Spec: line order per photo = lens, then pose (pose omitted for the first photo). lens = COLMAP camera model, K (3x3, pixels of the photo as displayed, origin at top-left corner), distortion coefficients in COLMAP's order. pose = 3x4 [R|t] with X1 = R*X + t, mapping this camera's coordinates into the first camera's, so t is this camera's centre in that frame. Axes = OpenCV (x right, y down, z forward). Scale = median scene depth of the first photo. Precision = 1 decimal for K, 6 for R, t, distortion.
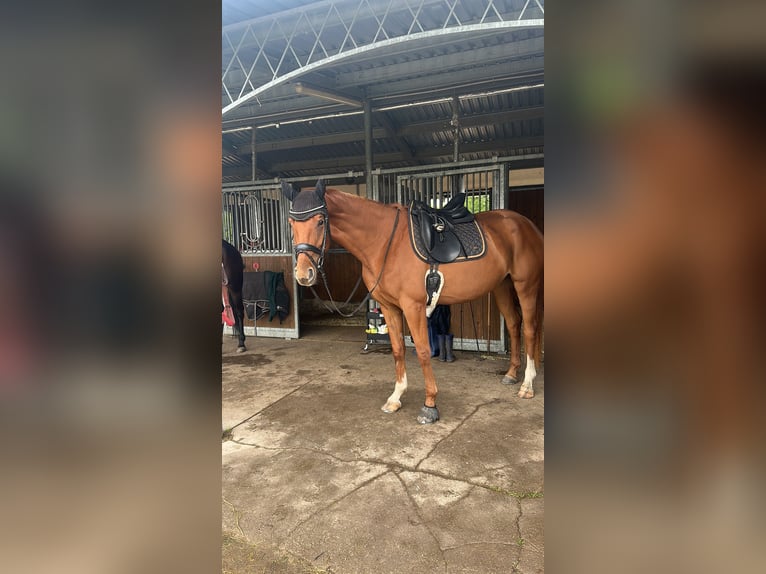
lens RADIAL K [[426.2, 0, 379.0], [0, 426.2, 281.1], [0, 0, 1]] dist [0.032745, -0.026564]
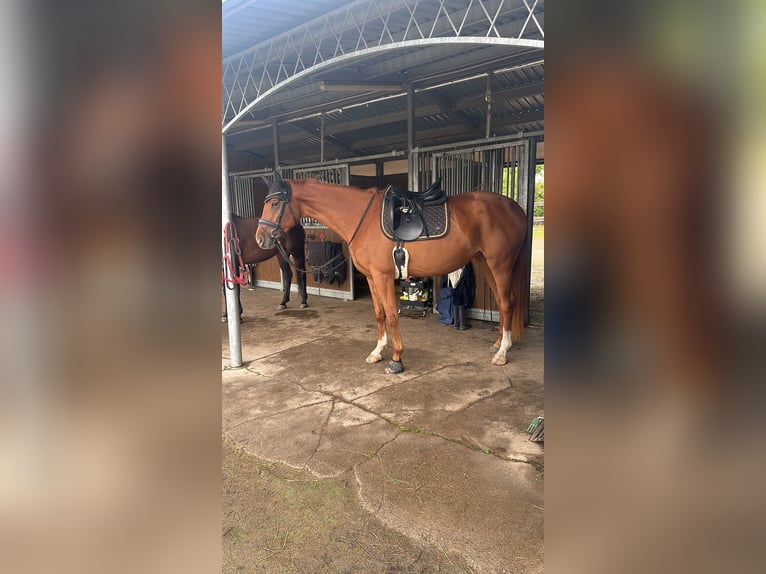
lens RADIAL K [[426.2, 0, 380.5], [0, 426.2, 283.4], [0, 0, 1]] dist [0.032745, -0.026564]
pose [[0.951570, 0.050570, -0.303243, 0.417582], [-0.024476, 0.995709, 0.089245, -0.026905], [0.306455, -0.077501, 0.948725, -0.126990]]
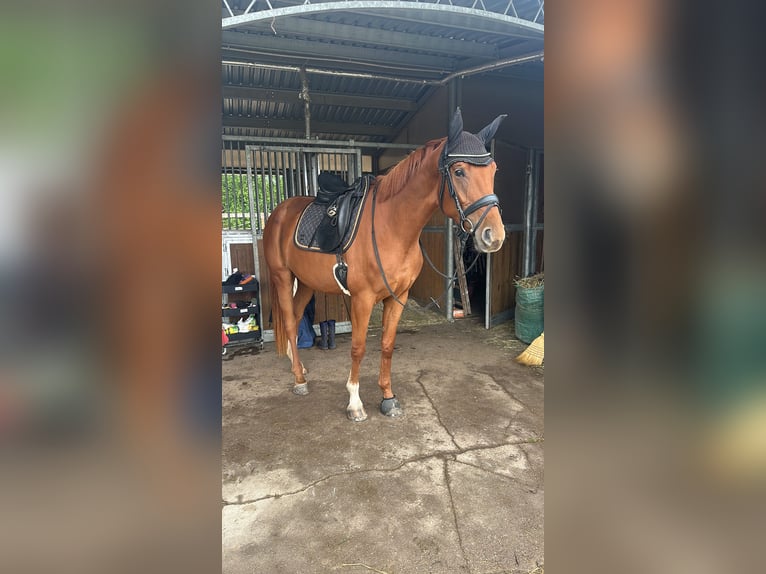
lens RADIAL K [[426.2, 0, 375.8], [0, 426.2, 281.0], [0, 0, 1]] dist [0.032745, -0.026564]
pose [[0.764757, -0.080727, 0.639242, -0.525832], [0.053433, 0.996649, 0.061937, -0.026446], [-0.642100, -0.013210, 0.766507, 0.273143]]
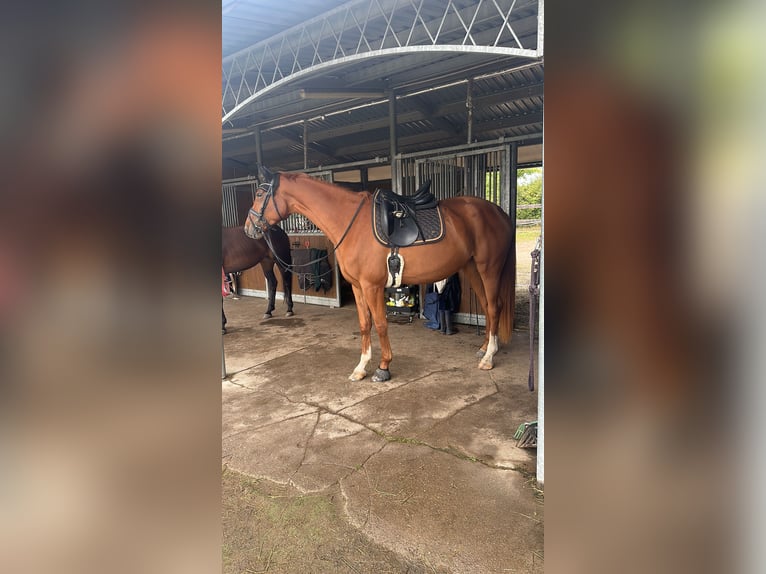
lens RADIAL K [[426.2, 0, 381.7], [0, 426.2, 281.2], [0, 0, 1]] dist [0.032745, -0.026564]
pose [[0.960980, 0.024664, -0.275517, 0.425202], [-0.004703, 0.997330, 0.072876, -0.033460], [0.276579, -0.068736, 0.958530, -0.115790]]
